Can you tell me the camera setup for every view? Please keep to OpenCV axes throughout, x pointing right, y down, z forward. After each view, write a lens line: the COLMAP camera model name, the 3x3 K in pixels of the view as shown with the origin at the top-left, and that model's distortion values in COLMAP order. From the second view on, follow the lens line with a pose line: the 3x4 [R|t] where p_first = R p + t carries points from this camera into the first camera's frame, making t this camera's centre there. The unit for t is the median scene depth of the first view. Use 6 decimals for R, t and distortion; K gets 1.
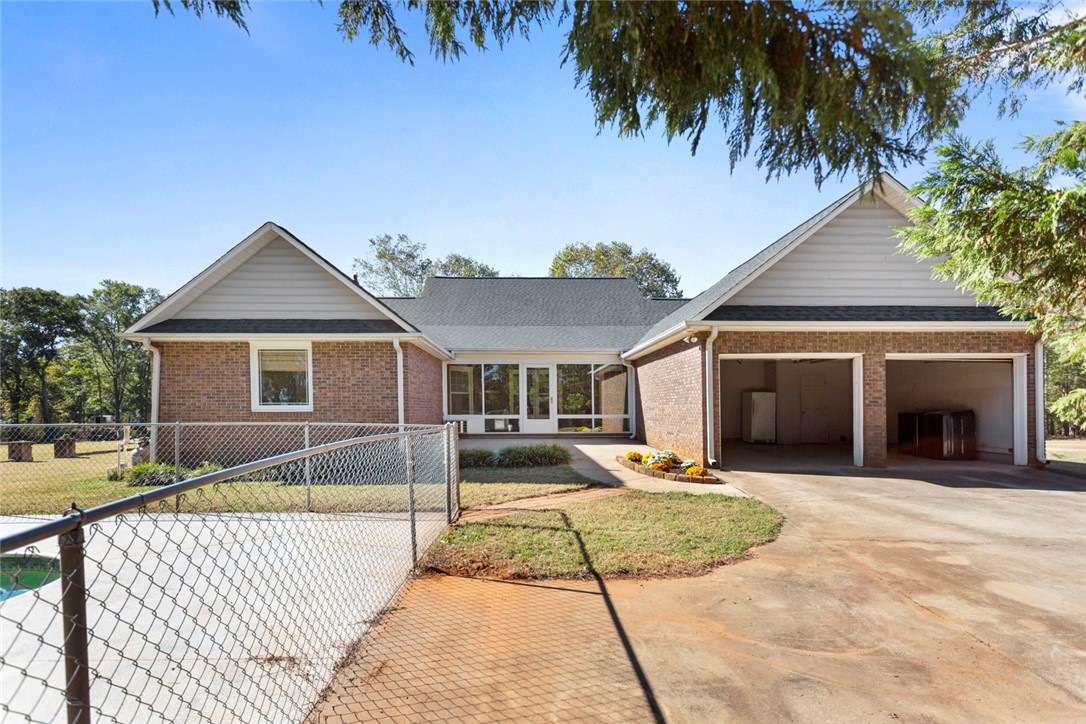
lens RADIAL K [[548.1, 0, 536.7], [0, 548.1, 429.8], [0, 0, 1]] dist [0.013201, 0.000090]
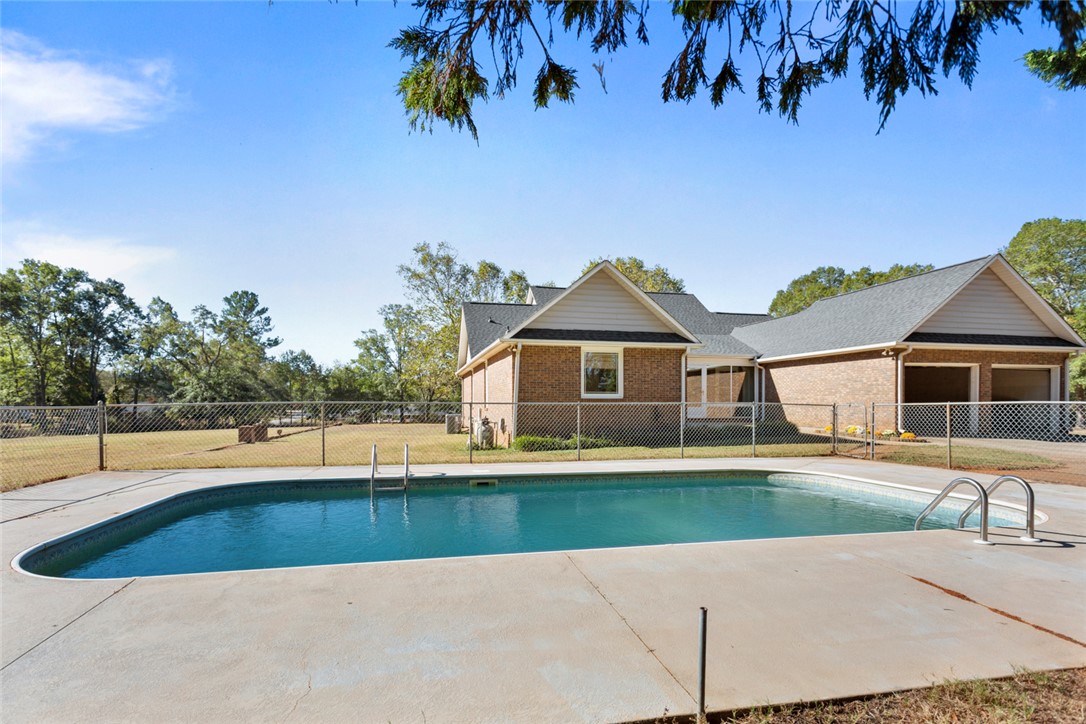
lens RADIAL K [[548.1, 0, 536.7], [0, 548.1, 429.8], [0, 0, 1]] dist [0.013201, 0.000090]
pose [[0.982307, -0.003505, 0.187245, -0.876552], [0.002563, 0.999983, 0.005272, 0.037728], [-0.187261, -0.004699, 0.982299, -0.308858]]
